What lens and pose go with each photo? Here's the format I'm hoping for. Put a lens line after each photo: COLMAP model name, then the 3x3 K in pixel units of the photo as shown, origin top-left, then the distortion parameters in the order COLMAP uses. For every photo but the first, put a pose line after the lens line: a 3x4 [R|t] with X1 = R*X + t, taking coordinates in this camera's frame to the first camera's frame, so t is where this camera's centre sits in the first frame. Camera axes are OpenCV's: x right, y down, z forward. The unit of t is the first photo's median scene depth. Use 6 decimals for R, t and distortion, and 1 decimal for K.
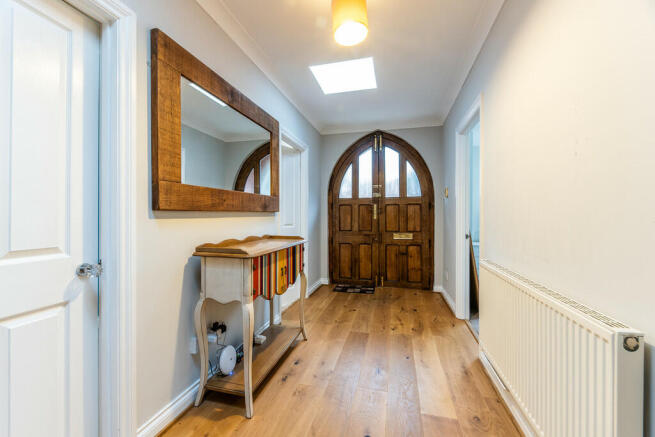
lens RADIAL K [[279.3, 0, 326.3], [0, 279.3, 217.7], [0, 0, 1]] dist [-0.000999, -0.000166]
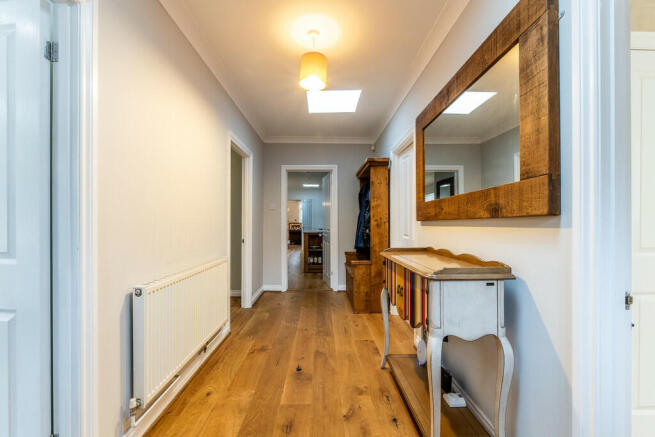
lens RADIAL K [[279.3, 0, 327.8], [0, 279.3, 220.2], [0, 0, 1]] dist [-0.000999, -0.000166]
pose [[-0.962987, -0.000985, -0.269545, 0.248750], [-0.000737, 0.999999, -0.001022, -0.017394], [0.269546, -0.000786, -0.962987, 1.537694]]
